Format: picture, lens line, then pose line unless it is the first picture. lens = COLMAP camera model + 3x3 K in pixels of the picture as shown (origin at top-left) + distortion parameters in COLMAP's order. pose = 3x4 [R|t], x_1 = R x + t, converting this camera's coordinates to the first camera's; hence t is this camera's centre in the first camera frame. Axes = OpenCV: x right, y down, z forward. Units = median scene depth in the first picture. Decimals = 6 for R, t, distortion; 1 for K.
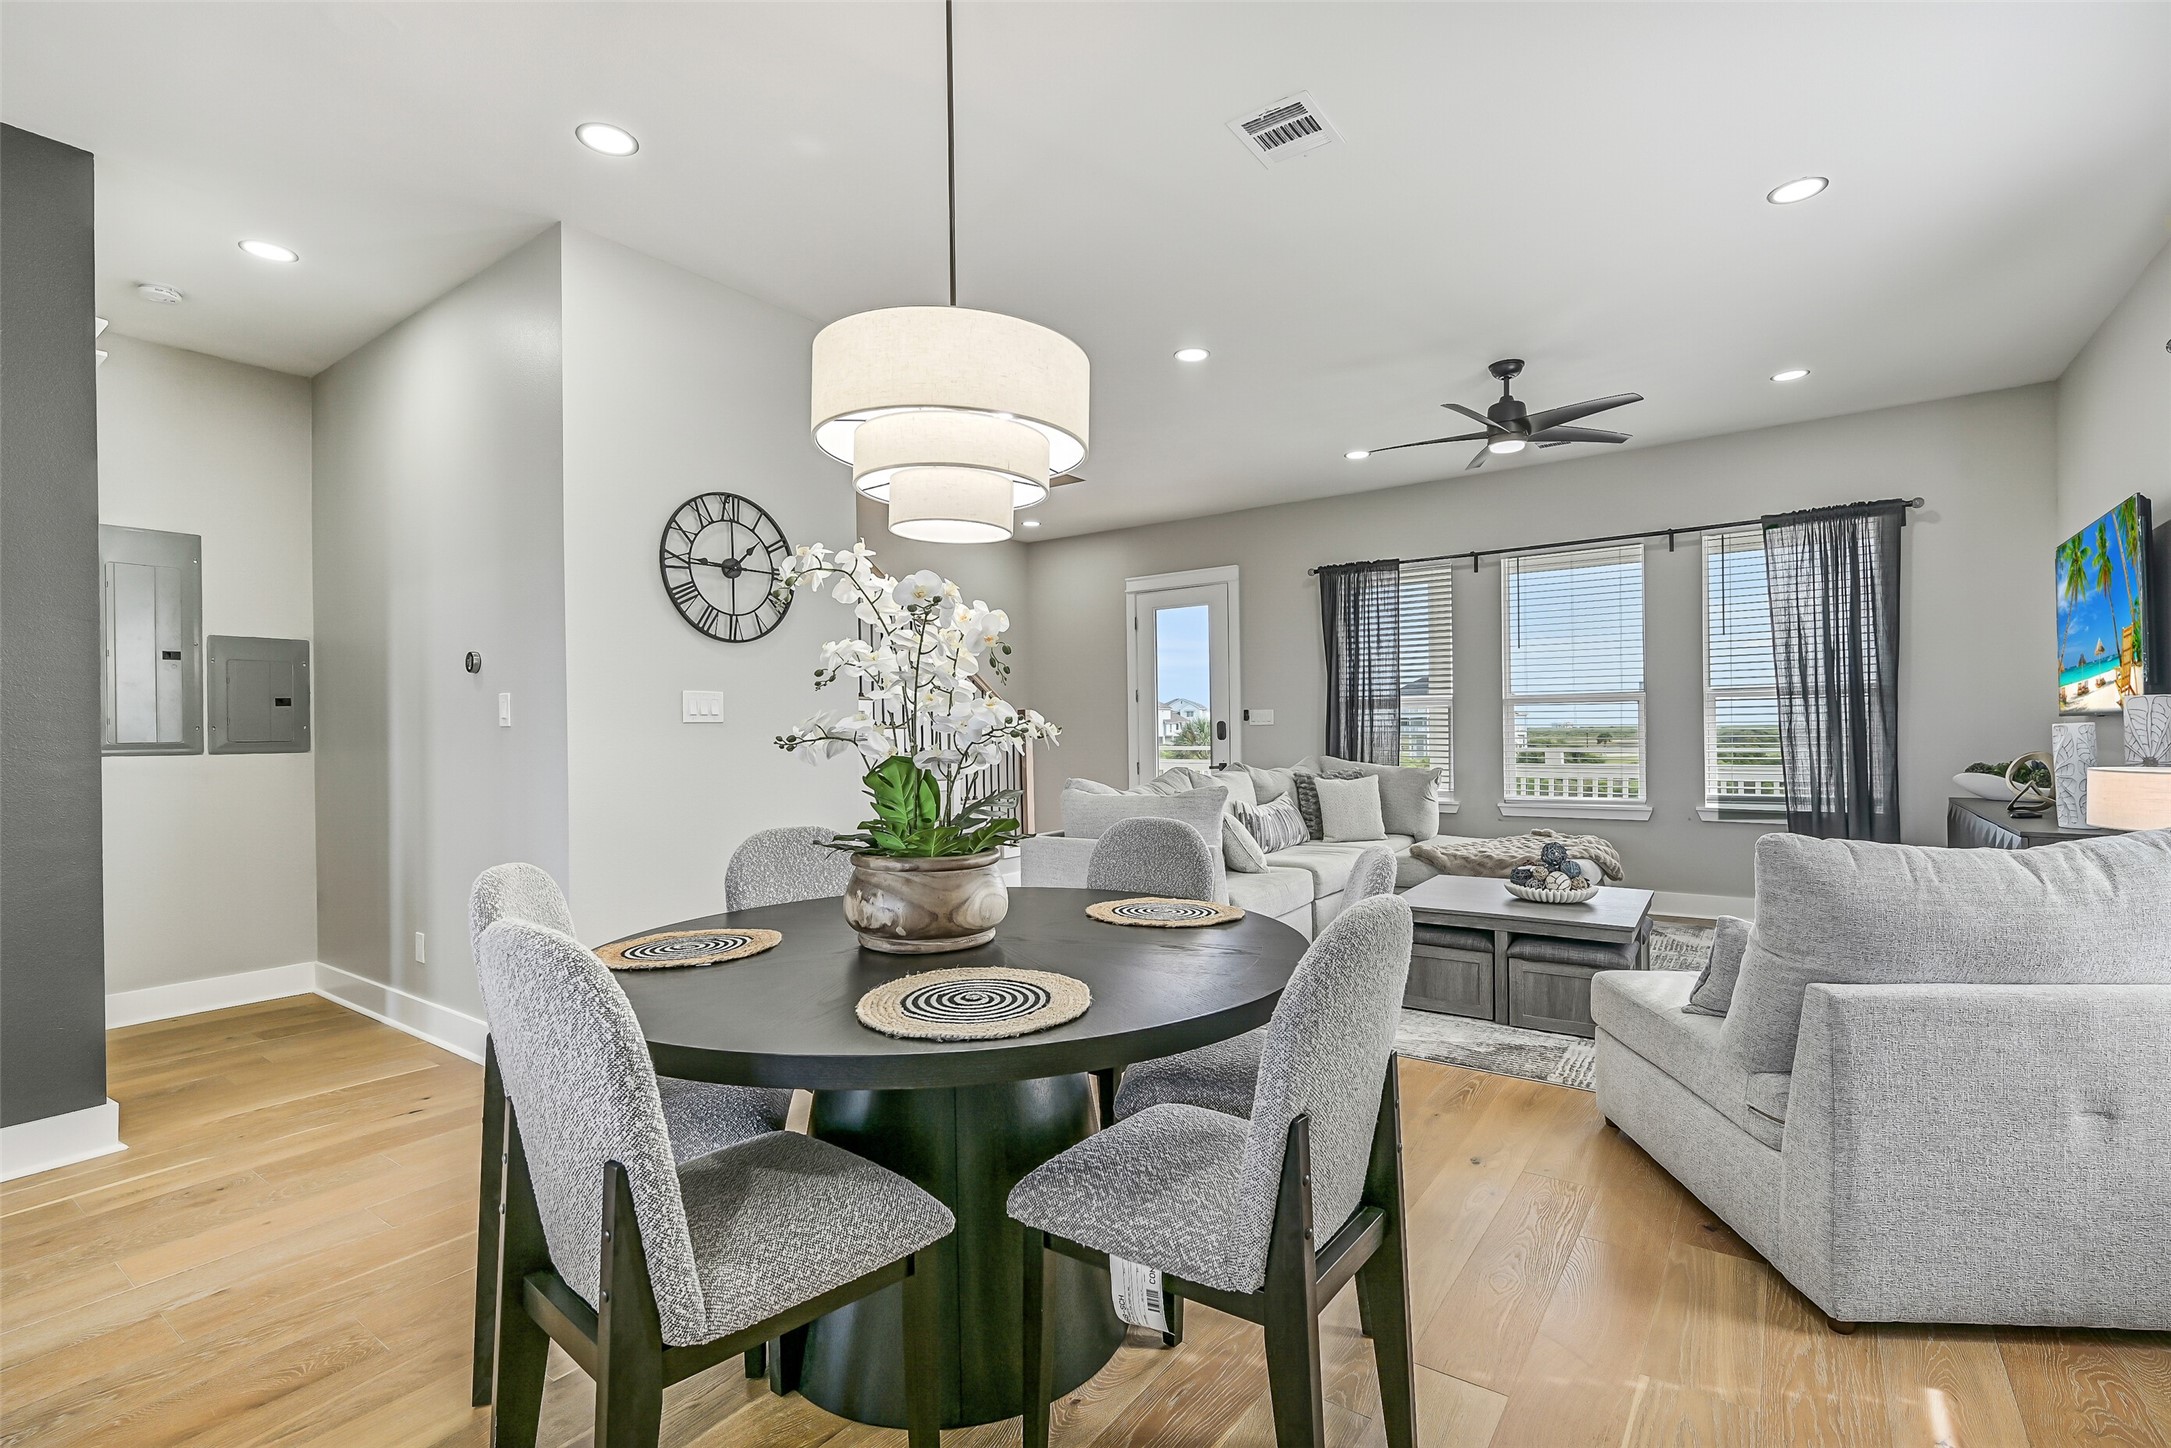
lens RADIAL K [[984.3, 0, 1085.5], [0, 984.3, 724.0], [0, 0, 1]] dist [-0.000561, 0.000487]
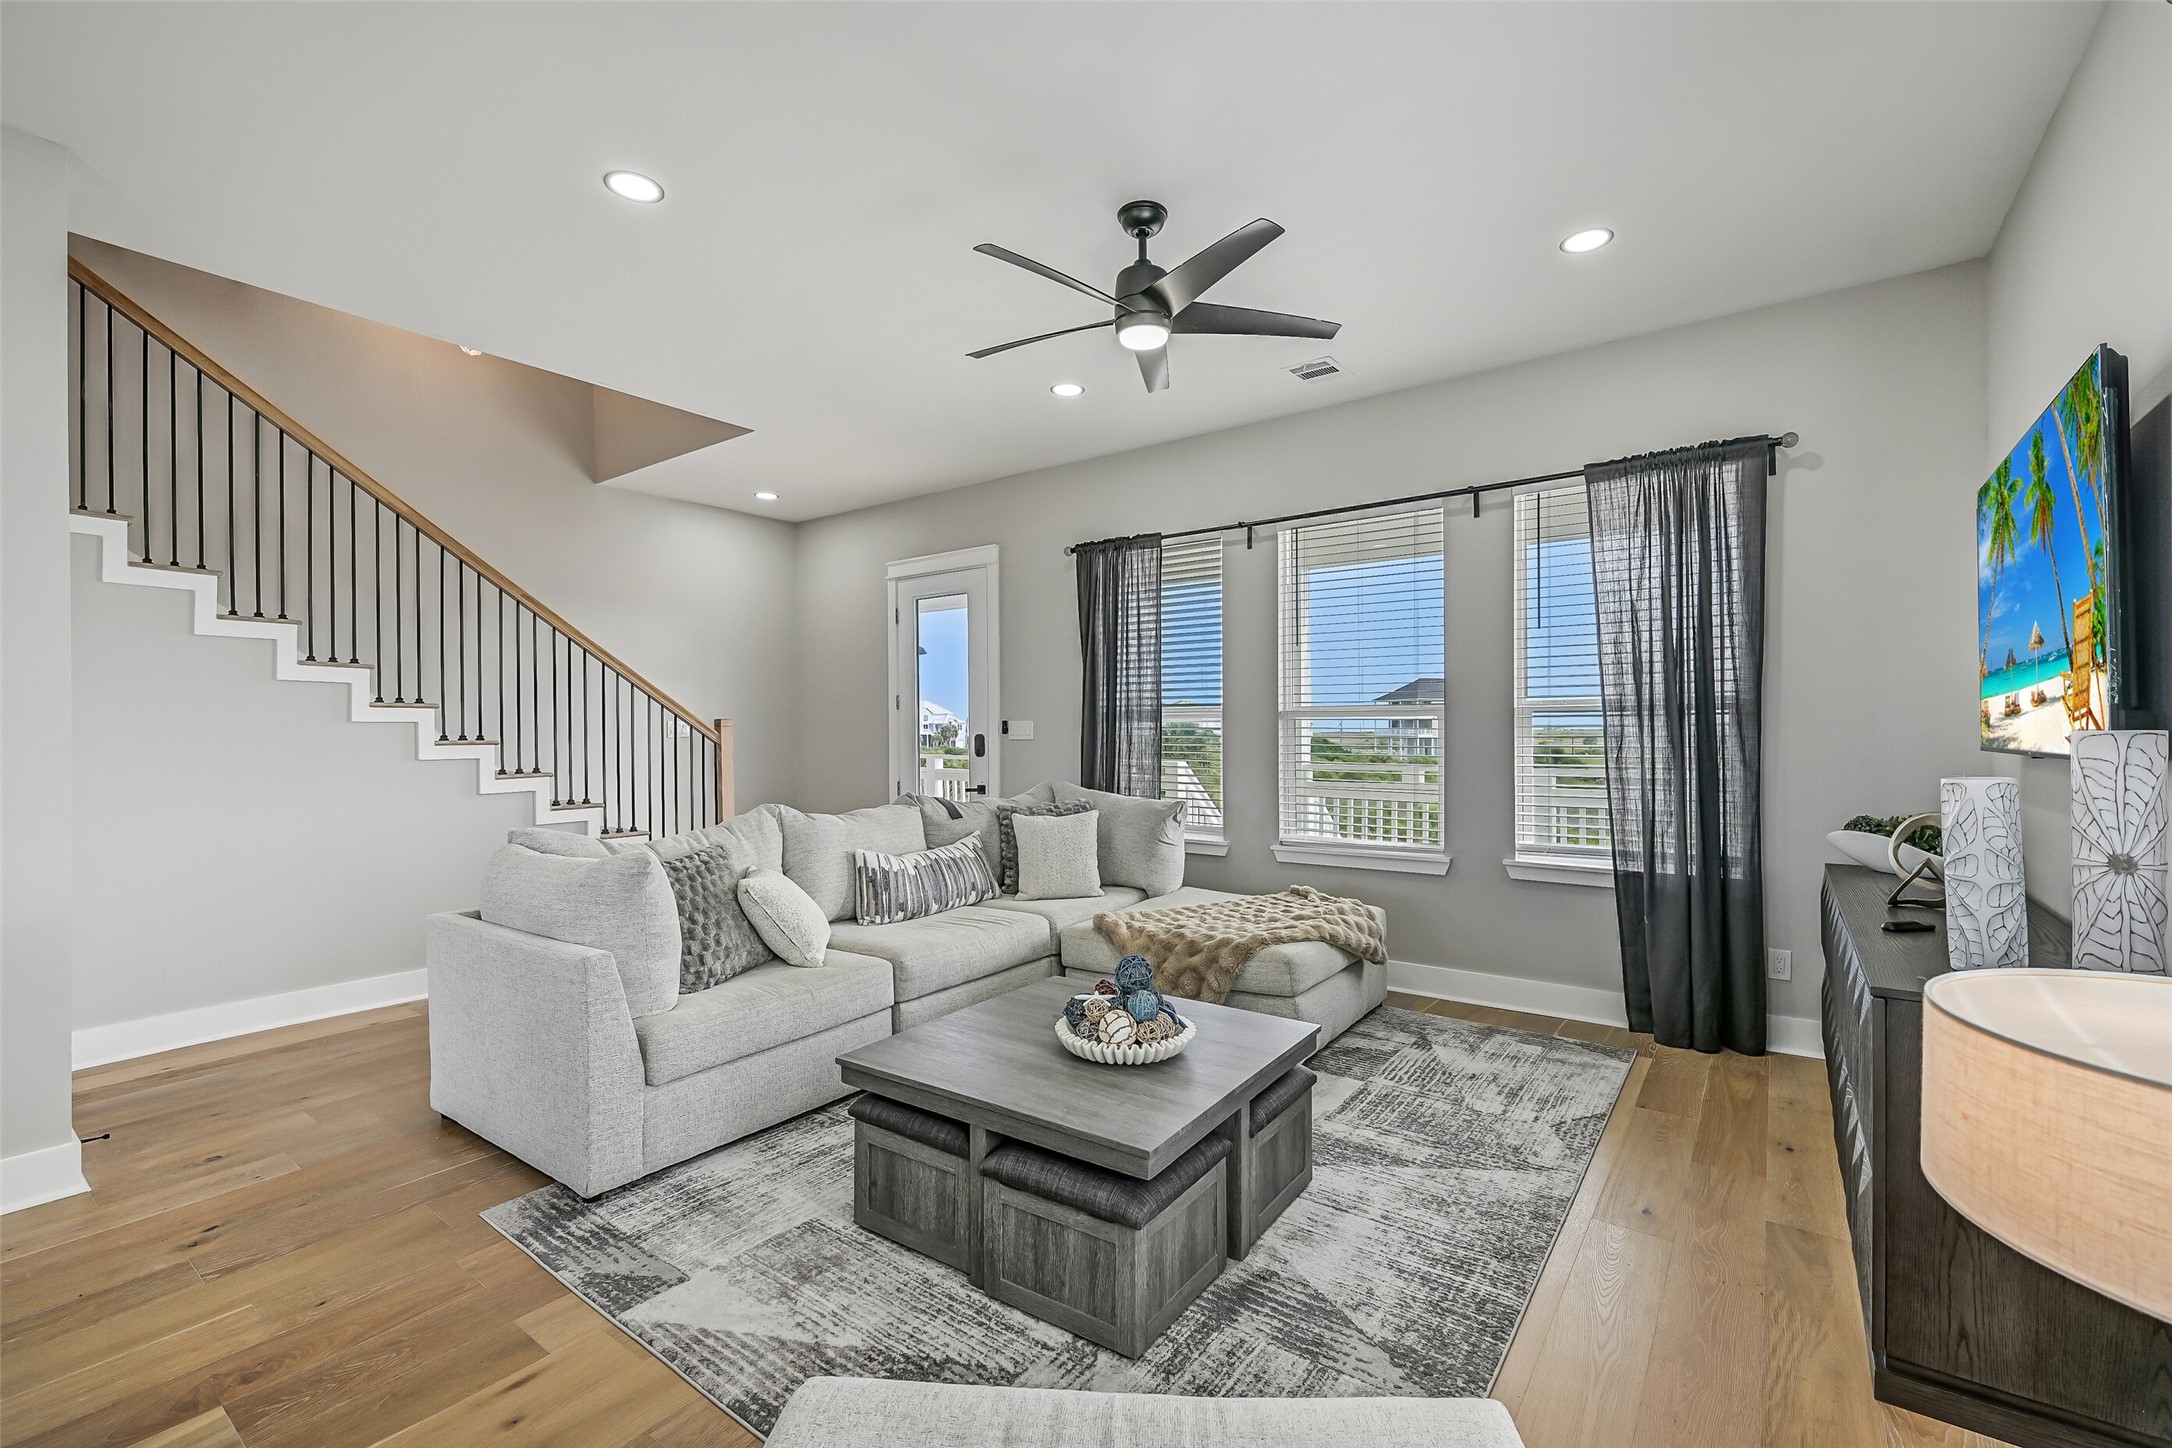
lens RADIAL K [[932.2, 0, 1086.0], [0, 932.2, 724.0], [0, 0, 1]] dist [-0.001535, -0.000298]
pose [[0.999891, 0.007950, -0.012463, 0.339505], [-0.007942, 0.999968, 0.000640, -0.017841], [0.012467, -0.000541, 0.999922, 0.315437]]
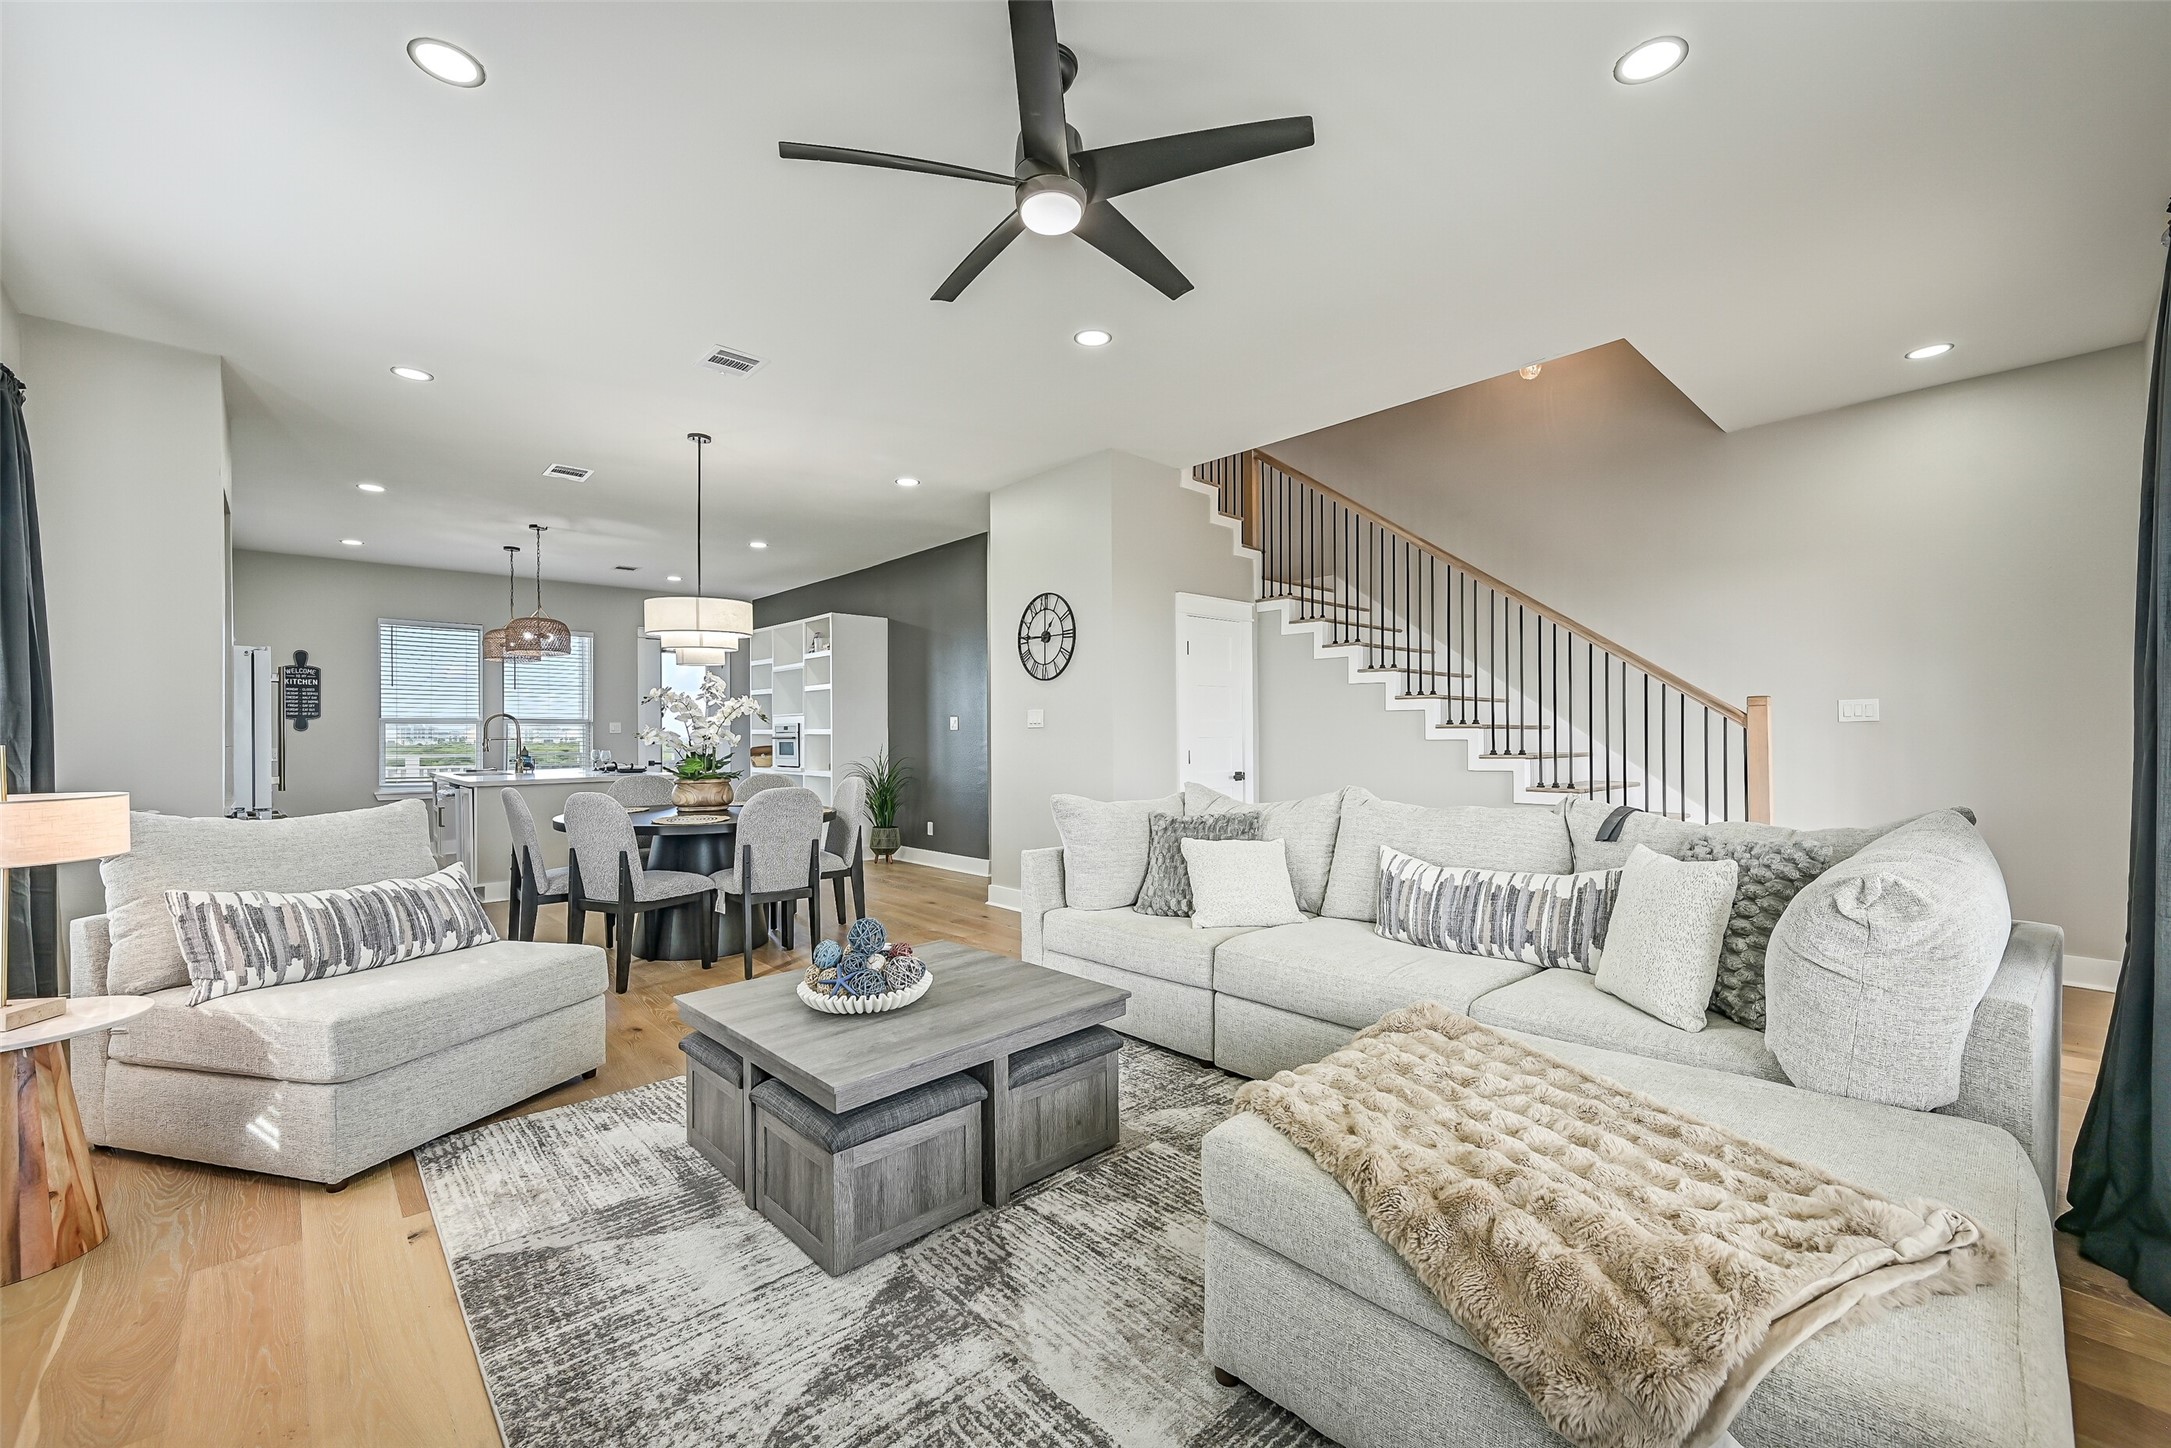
lens RADIAL K [[861.8, 0, 1085.5], [0, 861.8, 724.0], [0, 0, 1]] dist [-0.001646, -0.000088]
pose [[-0.189974, 0.003035, -0.981785, 0.677176], [0.011643, 0.999932, 0.000838, -0.006054], [0.981720, -0.011272, -0.189996, 0.824695]]
